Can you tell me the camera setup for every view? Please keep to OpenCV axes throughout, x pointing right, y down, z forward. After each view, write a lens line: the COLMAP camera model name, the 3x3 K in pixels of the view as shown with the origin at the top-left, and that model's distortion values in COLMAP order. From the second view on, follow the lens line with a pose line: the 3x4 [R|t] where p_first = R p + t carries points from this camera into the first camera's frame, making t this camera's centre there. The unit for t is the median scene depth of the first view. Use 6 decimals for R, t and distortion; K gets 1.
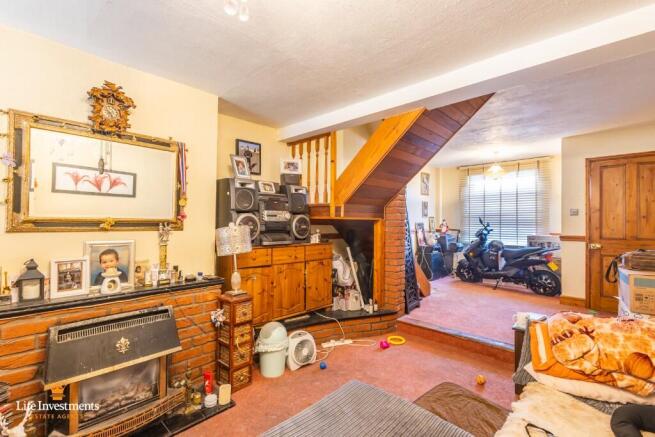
lens RADIAL K [[300.3, 0, 323.7], [0, 300.3, 217.6], [0, 0, 1]] dist [0.008225, 0.000158]
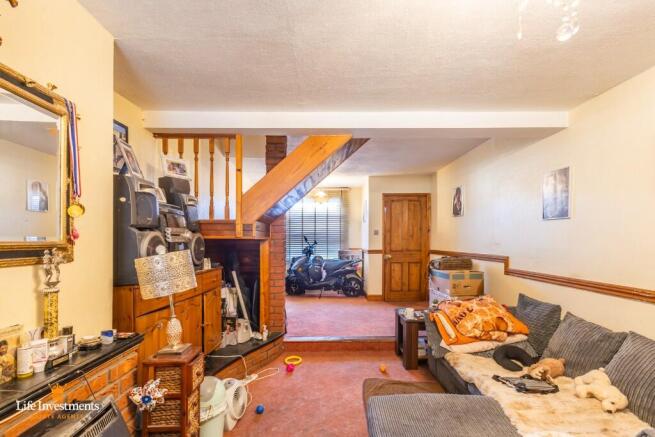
lens RADIAL K [[313.8, 0, 324.4], [0, 313.8, 242.1], [0, 0, 1]] dist [0.012706, 0.000293]
pose [[0.714975, -0.014677, 0.698996, -0.394429], [0.000194, 0.999784, 0.020794, -0.003706], [-0.699150, -0.014732, 0.714823, 0.188829]]
